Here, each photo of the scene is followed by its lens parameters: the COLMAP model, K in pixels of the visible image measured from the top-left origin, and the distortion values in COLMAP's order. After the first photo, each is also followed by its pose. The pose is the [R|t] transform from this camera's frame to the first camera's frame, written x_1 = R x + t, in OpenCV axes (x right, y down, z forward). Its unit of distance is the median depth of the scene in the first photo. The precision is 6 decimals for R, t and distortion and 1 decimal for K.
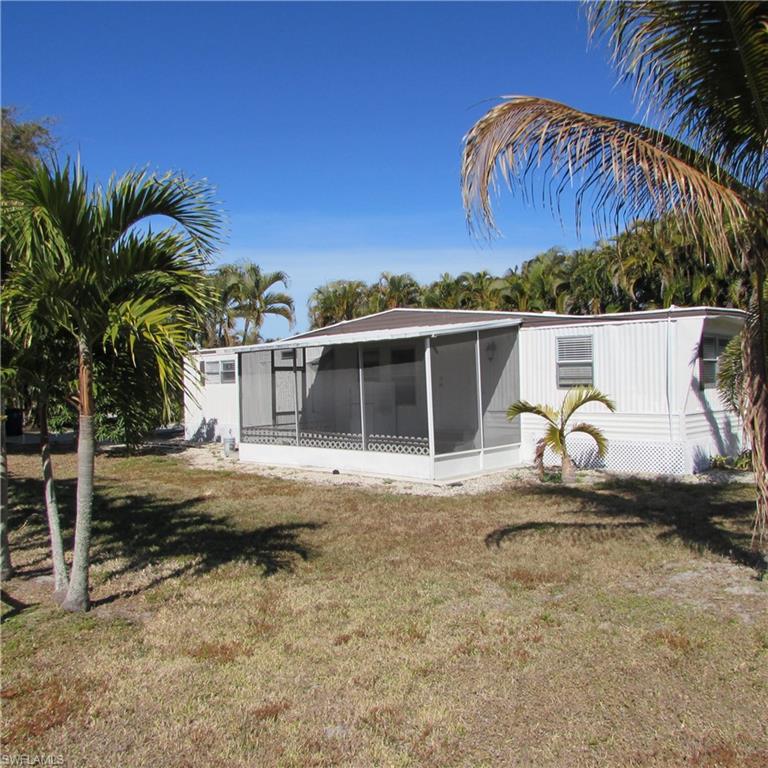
lens RADIAL K [[723.3, 0, 385.6], [0, 723.3, 378.0], [0, 0, 1]] dist [-0.052959, 0.034169]
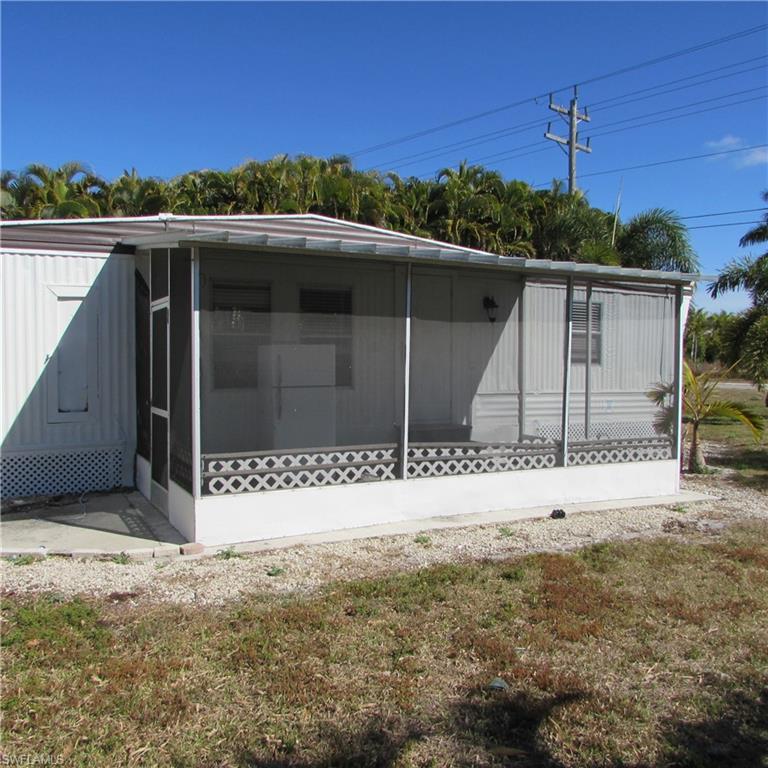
lens RADIAL K [[723.3, 0, 385.6], [0, 723.3, 378.0], [0, 0, 1]] dist [-0.052959, 0.034169]
pose [[0.323432, 0.002723, 0.946247, -0.587876], [-0.014530, 0.999892, 0.002089, 0.032504], [-0.946140, -0.014425, 0.323437, 0.949584]]
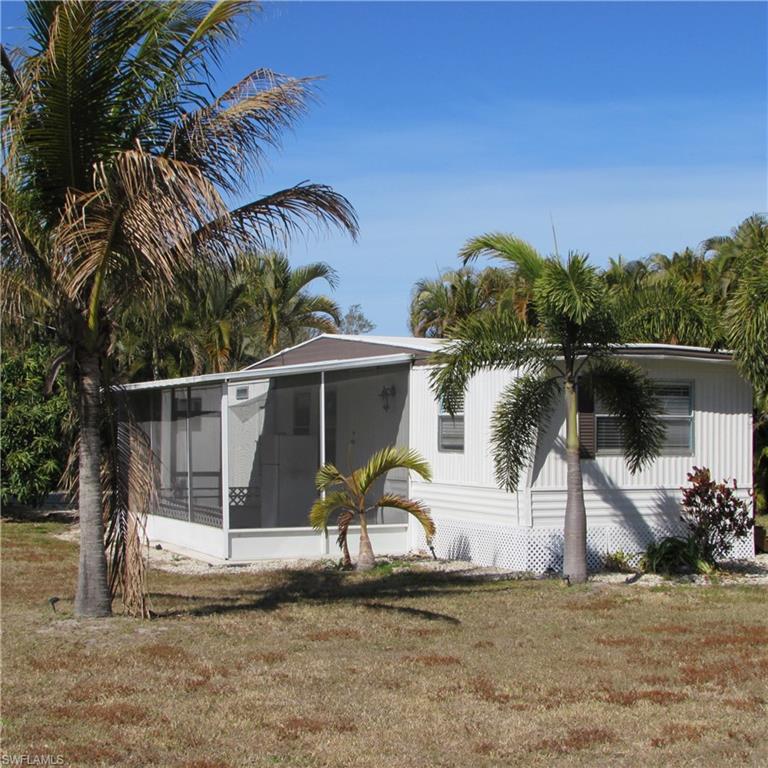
lens RADIAL K [[1446.3, 0, 384.0], [0, 1446.3, 384.0], [0, 0, 1]] dist [-0.186690, 0.197563]
pose [[0.930877, 0.011534, -0.365152, 0.740962], [-0.019970, 0.999614, -0.019335, -0.024066], [0.364788, 0.025290, 0.930747, -0.388214]]
